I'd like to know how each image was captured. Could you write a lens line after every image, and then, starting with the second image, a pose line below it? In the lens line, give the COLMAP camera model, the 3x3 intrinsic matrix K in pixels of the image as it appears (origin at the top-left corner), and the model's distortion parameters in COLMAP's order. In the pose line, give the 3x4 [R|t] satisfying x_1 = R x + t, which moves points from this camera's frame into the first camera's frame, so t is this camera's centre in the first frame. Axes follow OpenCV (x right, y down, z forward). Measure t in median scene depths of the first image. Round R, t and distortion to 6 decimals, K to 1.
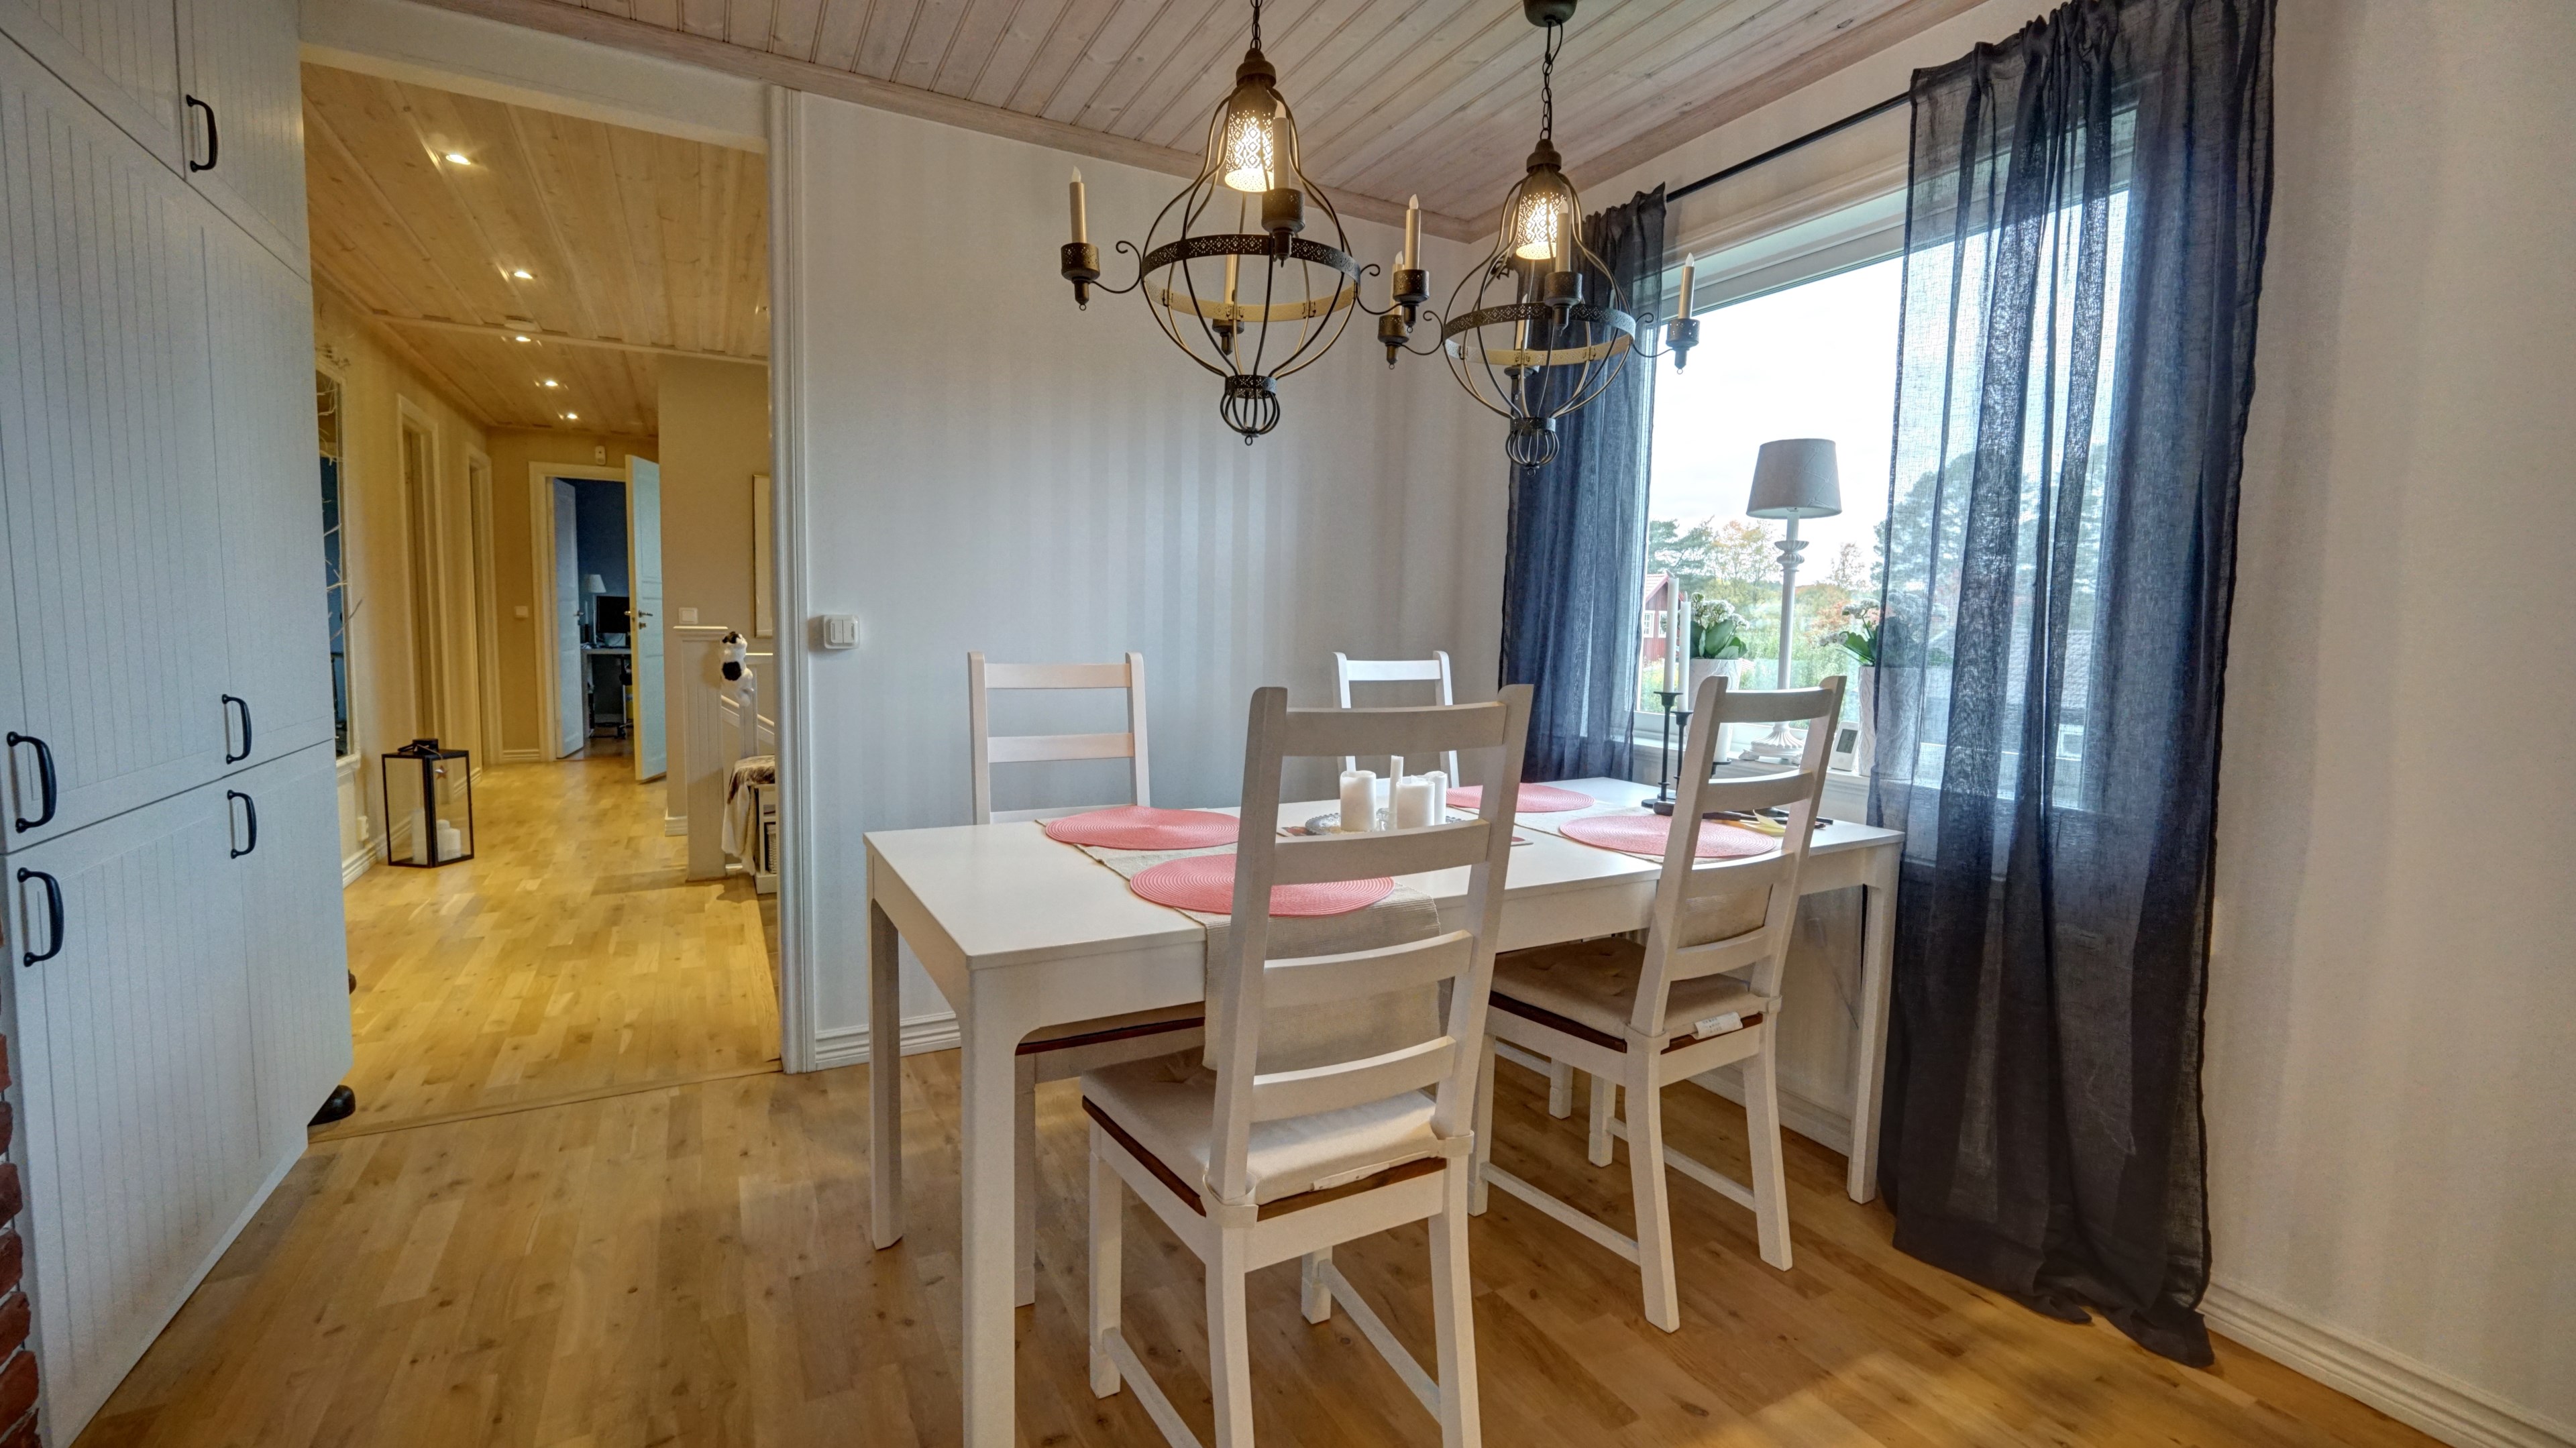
lens RADIAL K [[1075.4, 0, 1288.0], [0, 1075.4, 724.0], [0, 0, 1]] dist [-0.000531, -0.000120]
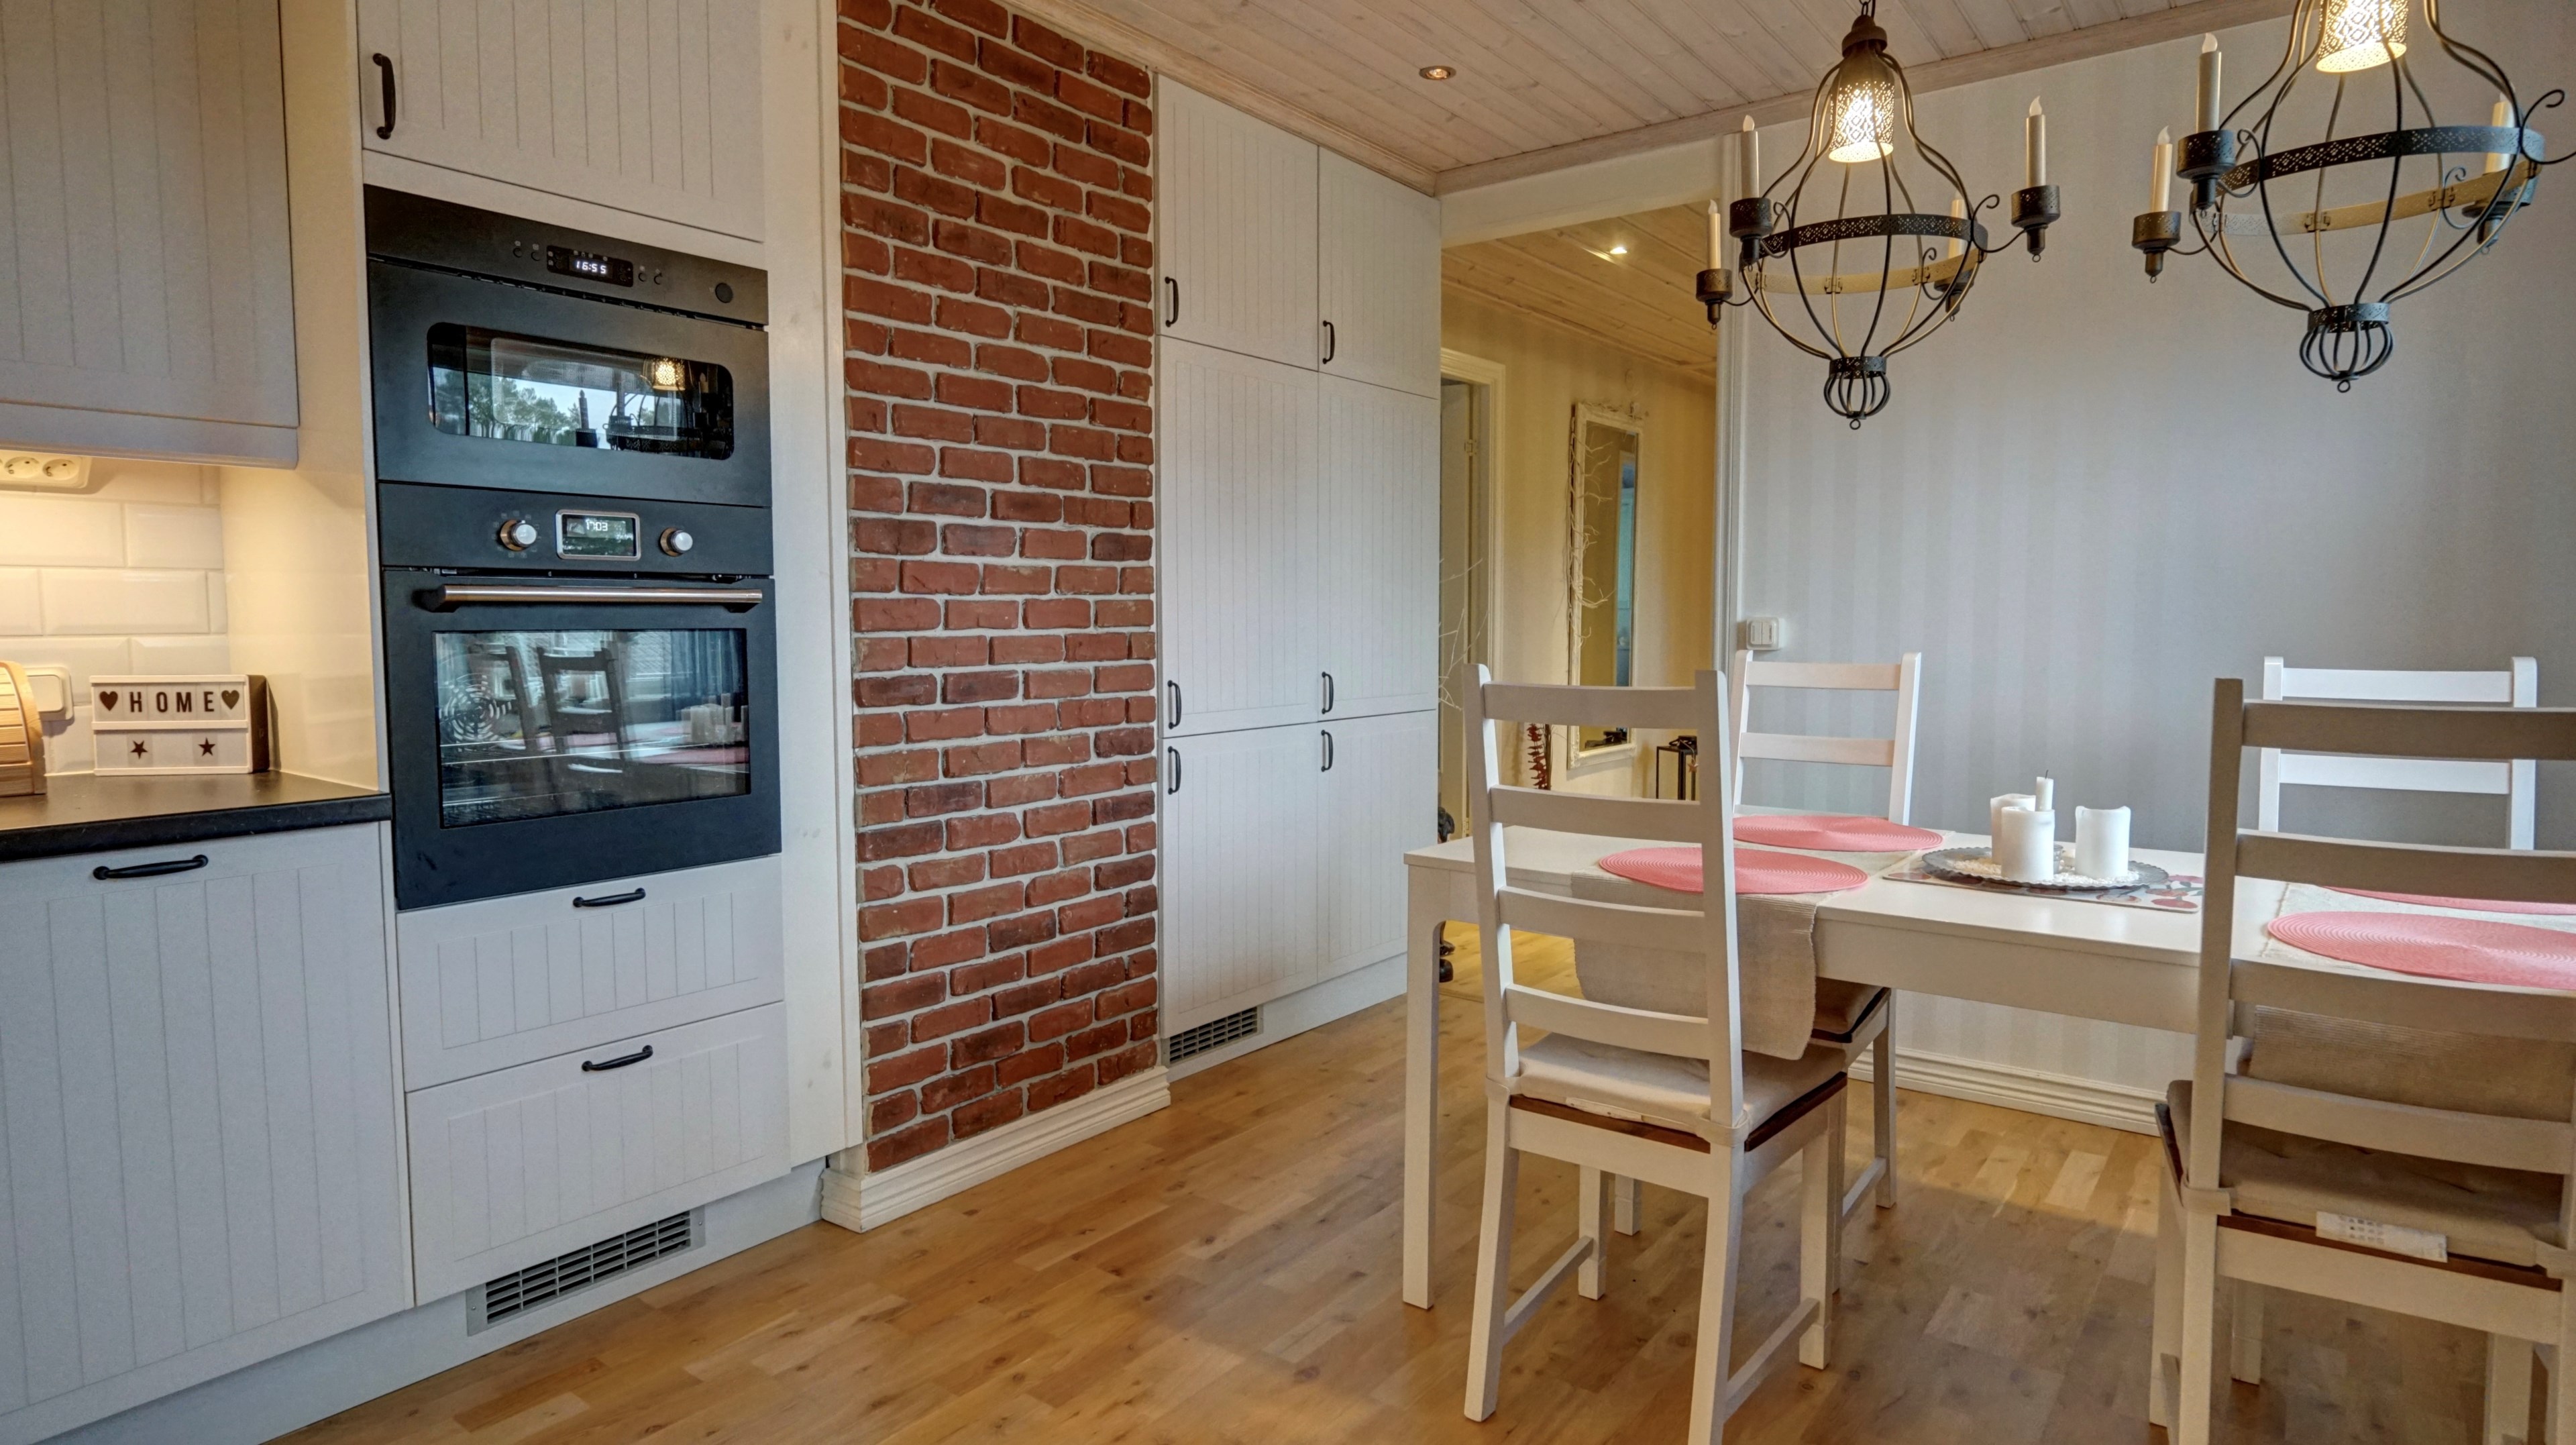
lens RADIAL K [[1399.2, 0, 1288.0], [0, 1399.2, 722.5], [0, 0, 1]] dist [0.001256, 0.000282]
pose [[0.409225, 0.048751, -0.911130, 0.900009], [-0.077678, 0.996808, 0.018447, 0.013972], [0.909121, 0.063226, 0.411706, 0.061913]]
